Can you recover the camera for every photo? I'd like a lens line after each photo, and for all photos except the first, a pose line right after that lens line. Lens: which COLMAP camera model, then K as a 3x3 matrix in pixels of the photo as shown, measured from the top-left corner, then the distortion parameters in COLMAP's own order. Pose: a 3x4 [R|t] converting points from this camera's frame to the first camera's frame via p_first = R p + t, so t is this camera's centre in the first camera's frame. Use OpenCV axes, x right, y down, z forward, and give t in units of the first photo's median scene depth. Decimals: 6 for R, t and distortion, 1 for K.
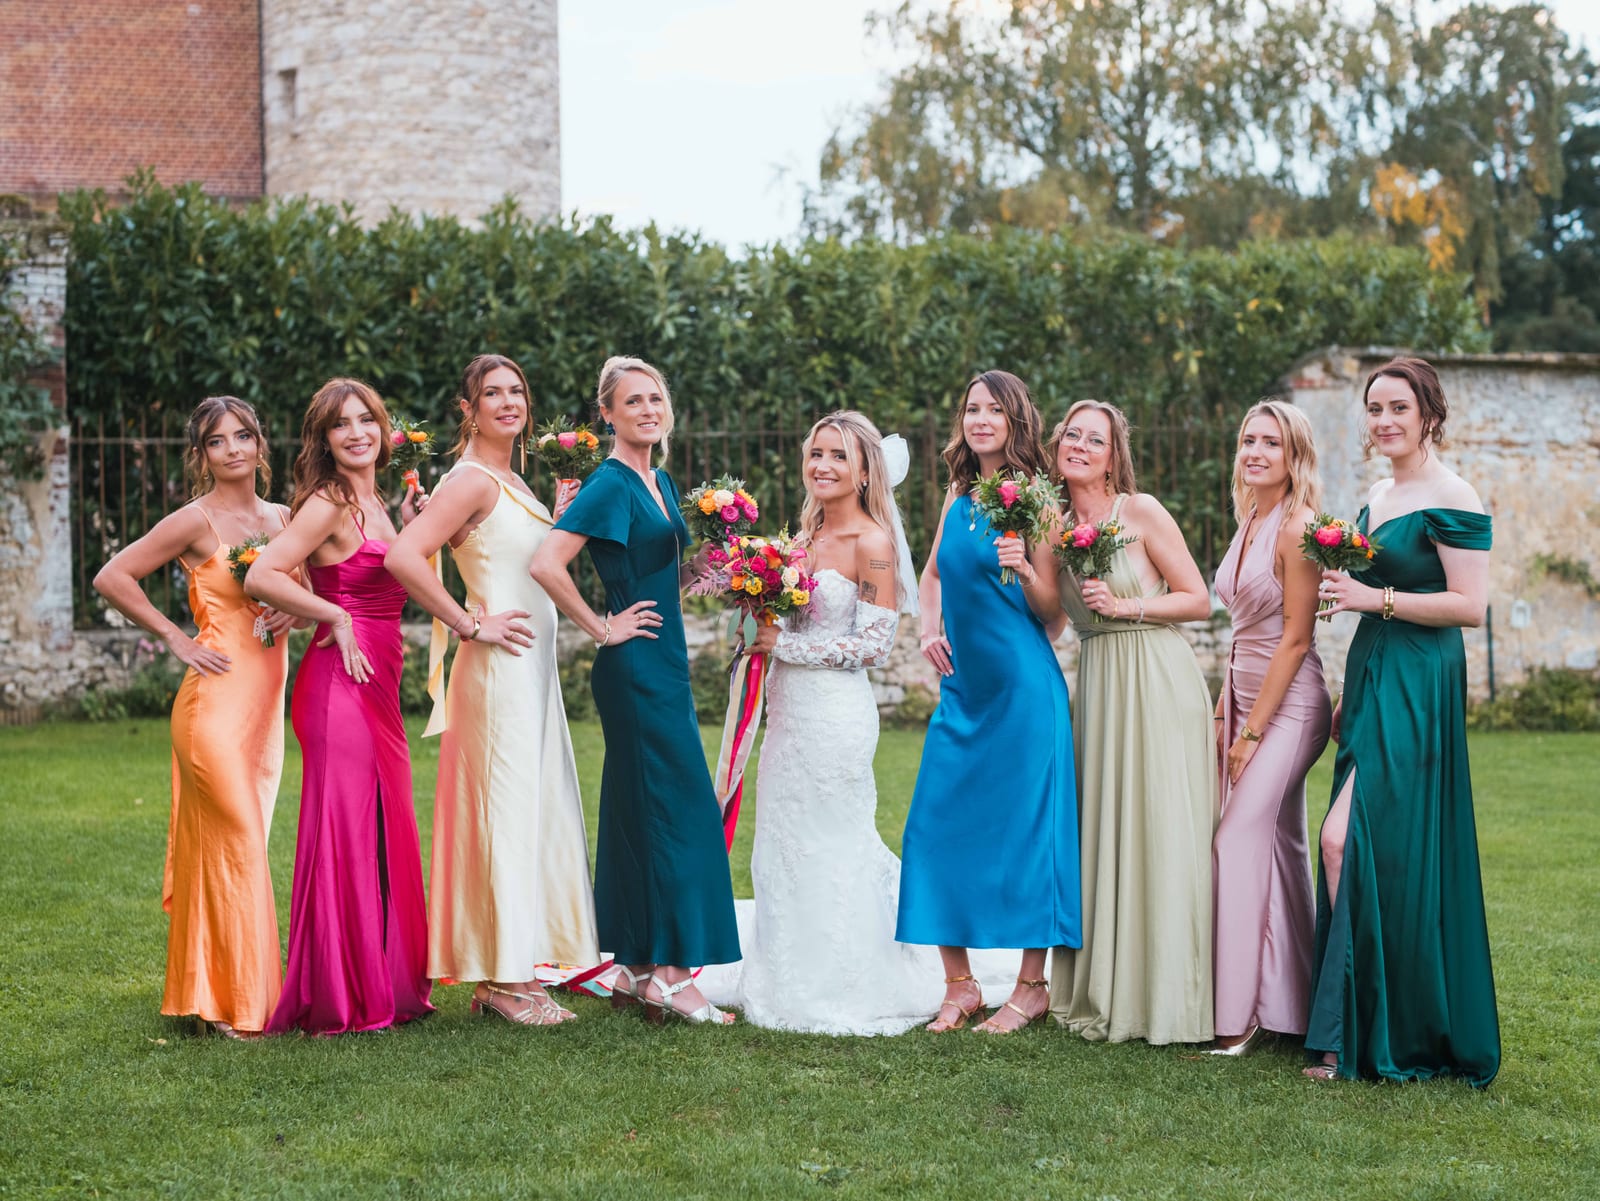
lens RADIAL K [[2458.9, 0, 786.9], [0, 2458.9, 617.3], [0, 0, 1]] dist [-0.030703, 0.000000]
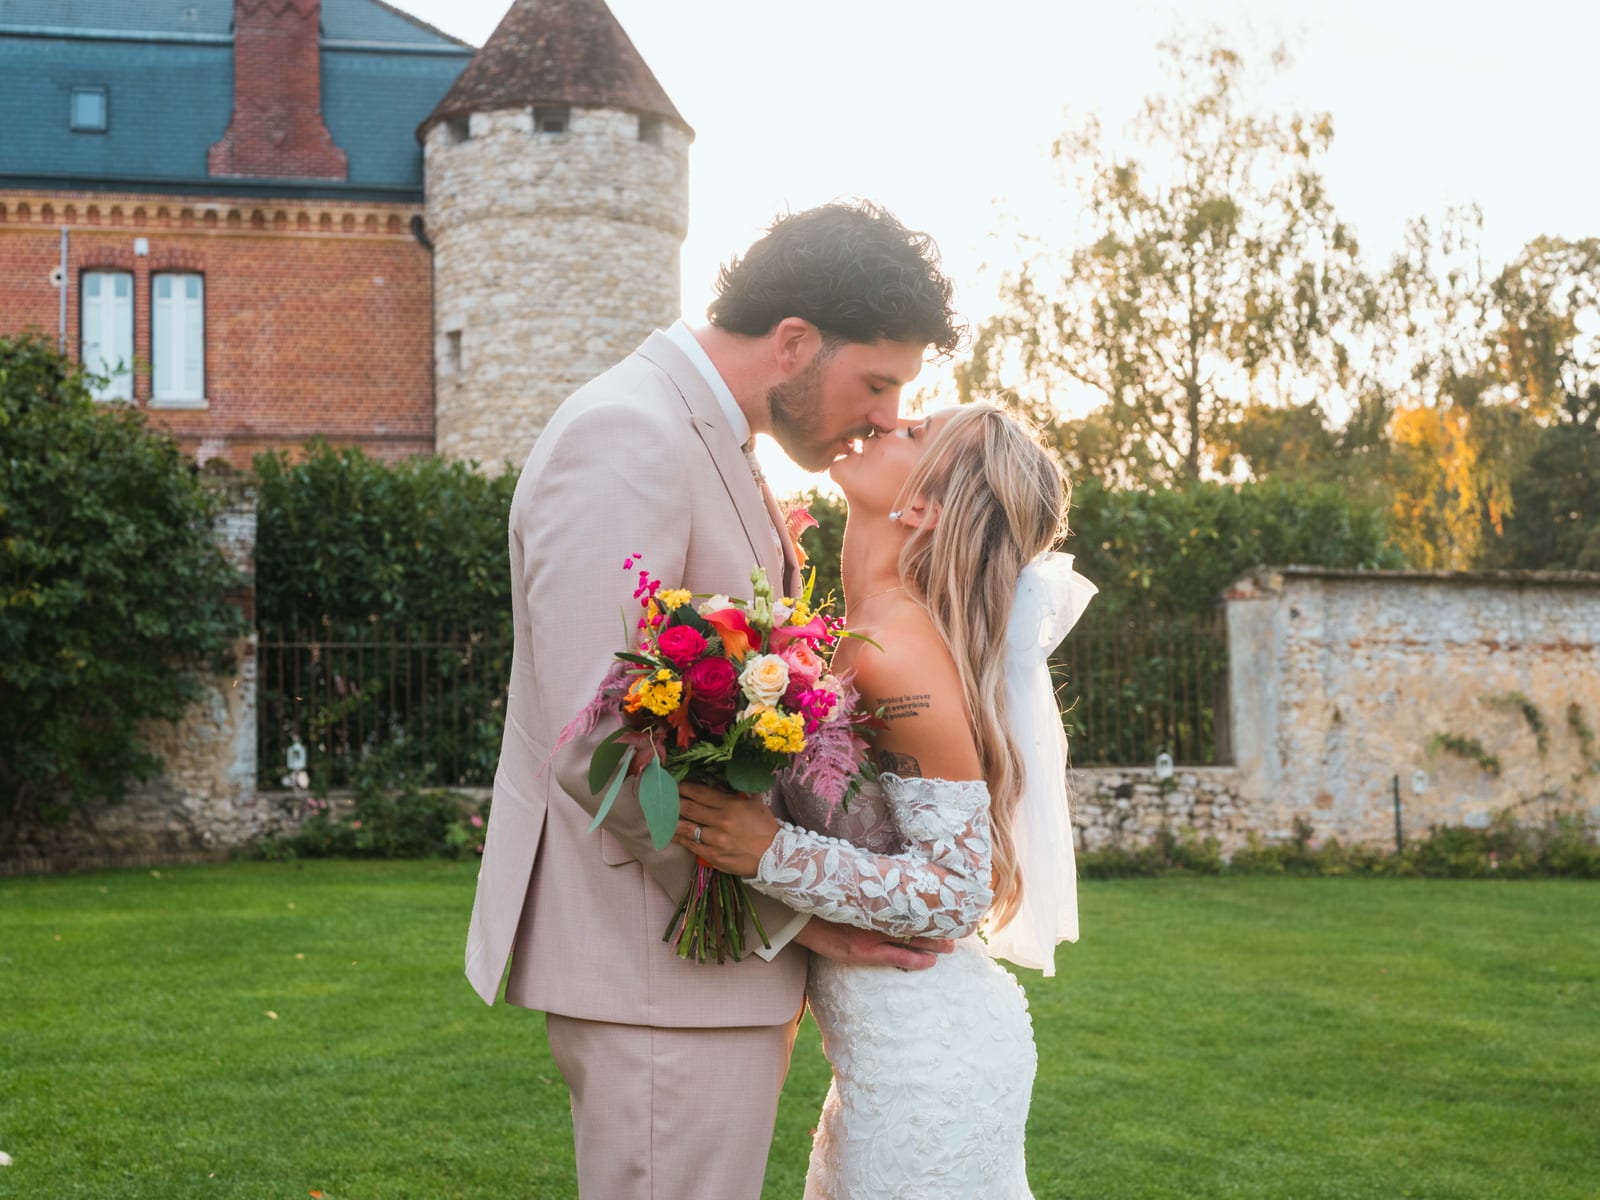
lens RADIAL K [[2458.9, 0, 815.8], [0, 2458.9, 592.1], [0, 0, 1]] dist [-0.030703, 0.000000]
pose [[0.997298, -0.004811, -0.073310, 0.089264], [-0.001688, 0.996089, -0.088339, 0.013196], [0.073448, 0.088224, 0.993389, -0.248409]]
